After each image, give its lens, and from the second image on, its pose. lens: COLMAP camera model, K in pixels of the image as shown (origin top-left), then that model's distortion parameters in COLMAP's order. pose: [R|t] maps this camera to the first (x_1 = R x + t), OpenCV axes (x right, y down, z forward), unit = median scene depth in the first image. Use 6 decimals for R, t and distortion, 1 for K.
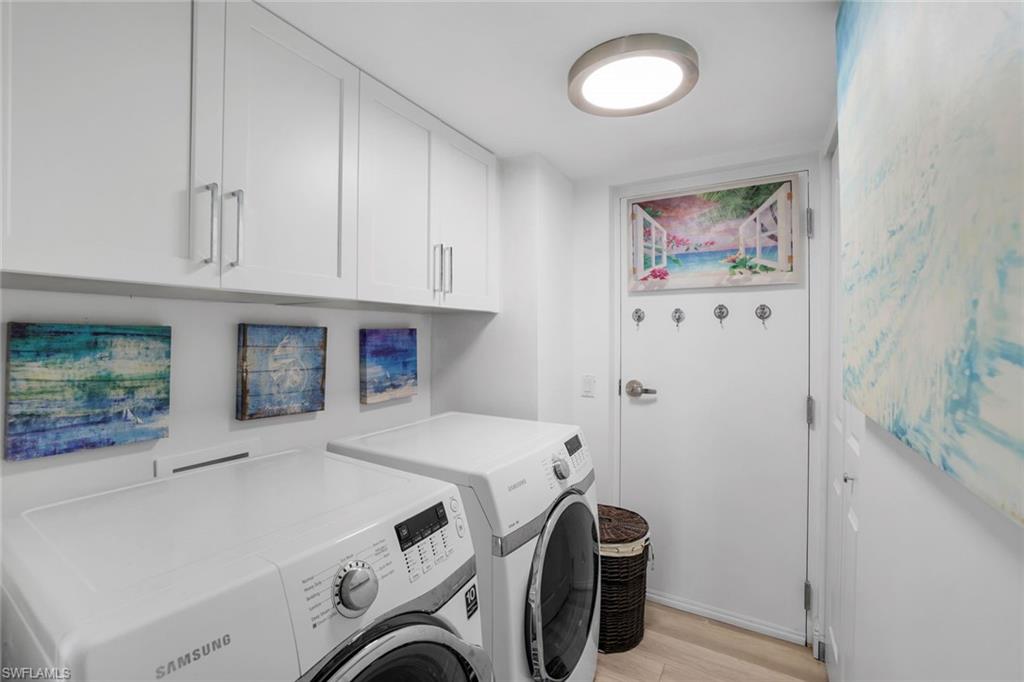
lens RADIAL K [[446.4, 0, 499.5], [0, 446.4, 335.1], [0, 0, 1]] dist [-0.046719, 0.018291]
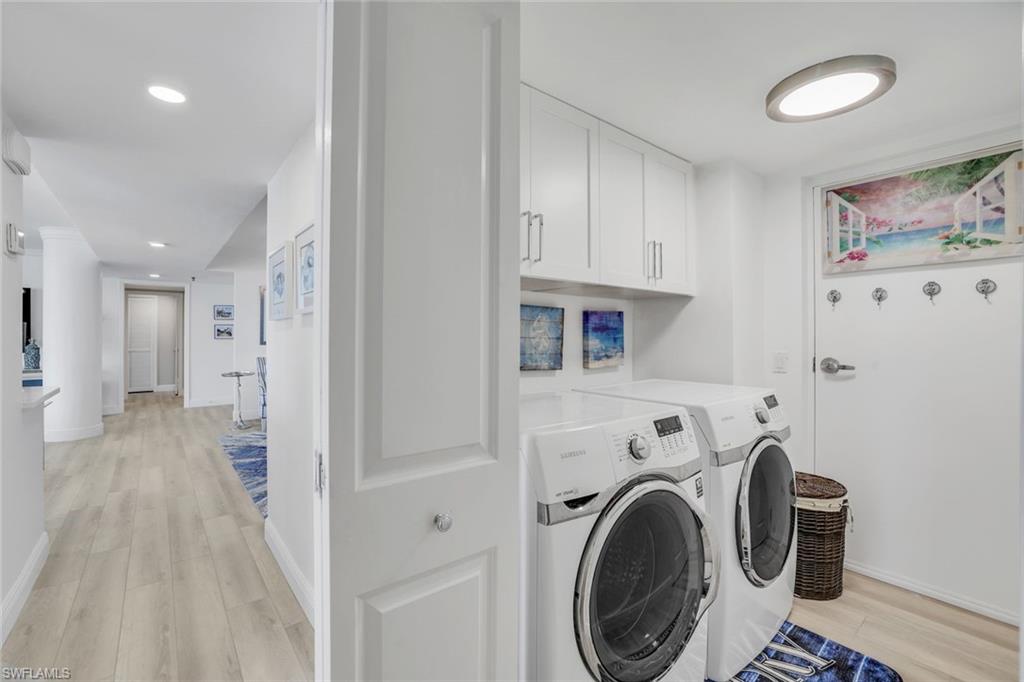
lens RADIAL K [[446.4, 0, 499.5], [0, 446.4, 335.1], [0, 0, 1]] dist [-0.046719, 0.018291]
pose [[0.939583, -0.003400, -0.342305, -0.092444], [0.001920, 0.999987, -0.004661, 0.059344], [0.342317, 0.003722, 0.939577, -0.286826]]
